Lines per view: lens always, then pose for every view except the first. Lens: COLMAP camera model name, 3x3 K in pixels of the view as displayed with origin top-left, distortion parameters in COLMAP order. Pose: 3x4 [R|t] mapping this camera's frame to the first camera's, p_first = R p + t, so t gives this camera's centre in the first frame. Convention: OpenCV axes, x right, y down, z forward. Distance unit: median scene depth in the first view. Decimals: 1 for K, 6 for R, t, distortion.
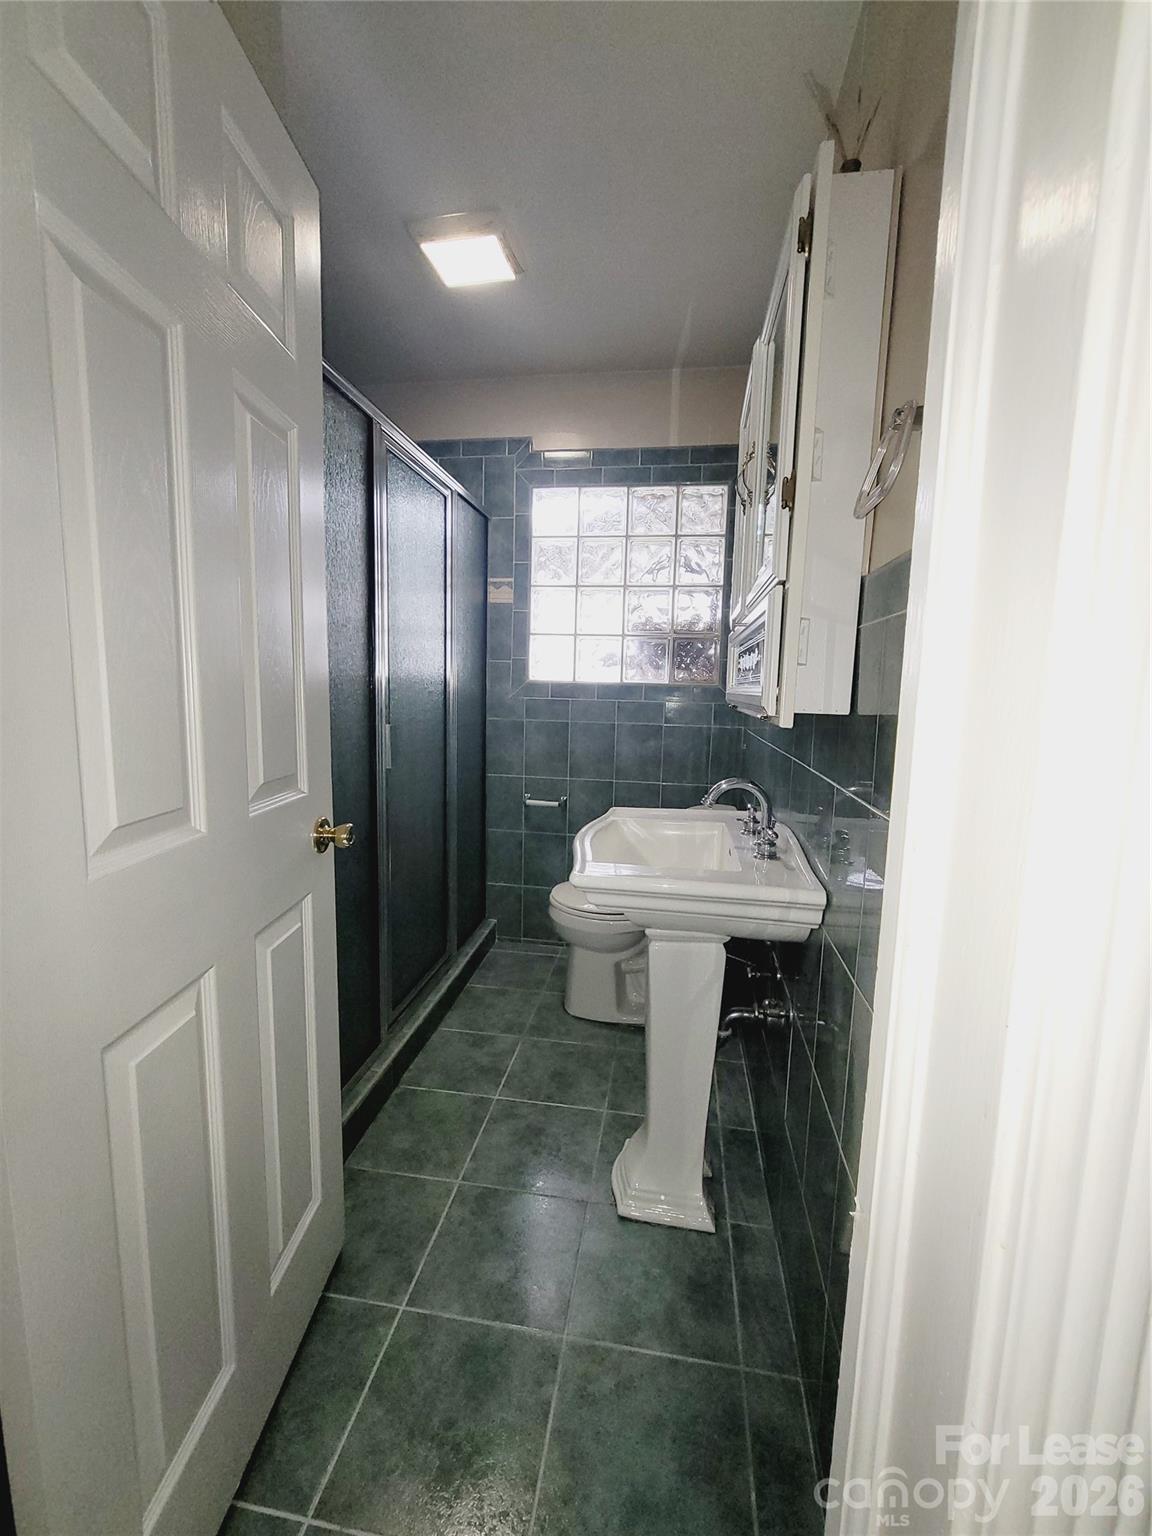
lens RADIAL K [[629.5, 0, 576.0], [0, 629.5, 768.0], [0, 0, 1]] dist [-0.001598, 0.000070]
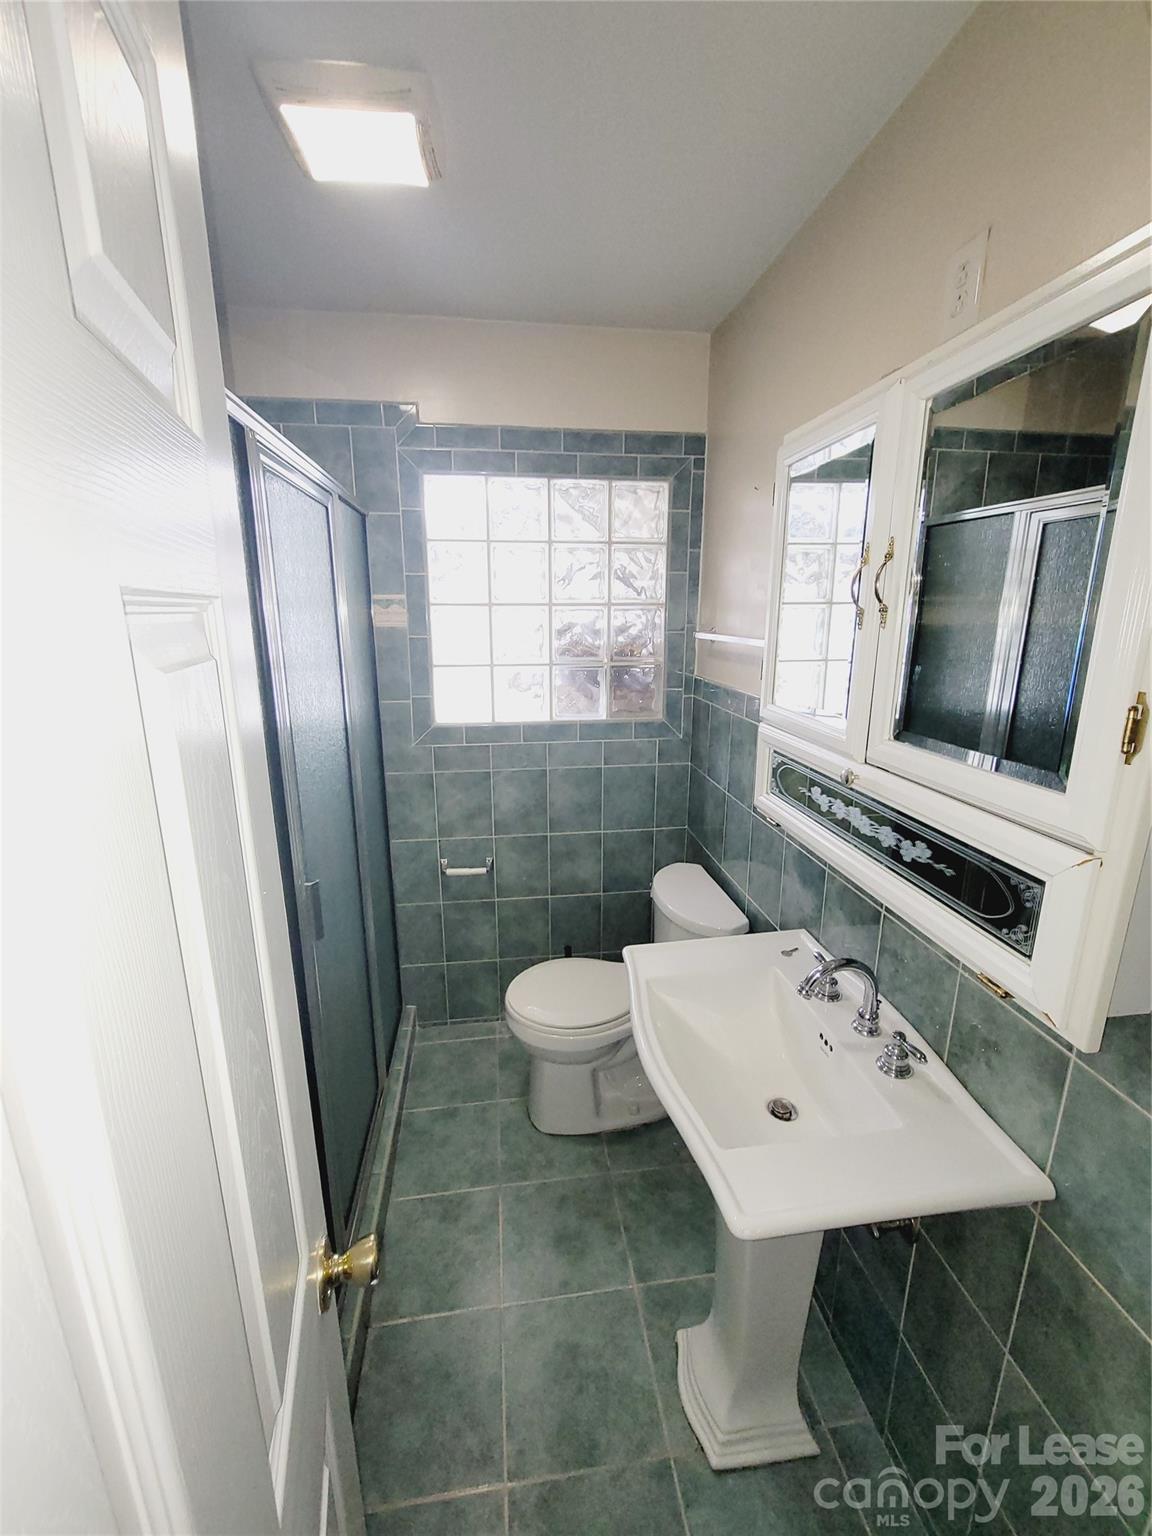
lens RADIAL K [[629.5, 0, 576.0], [0, 629.5, 768.0], [0, 0, 1]] dist [-0.001598, 0.000070]
pose [[0.956466, -0.095883, 0.275645, -0.135816], [0.062121, 0.989733, 0.128722, -0.182990], [-0.285157, -0.105995, 0.952602, 0.194120]]
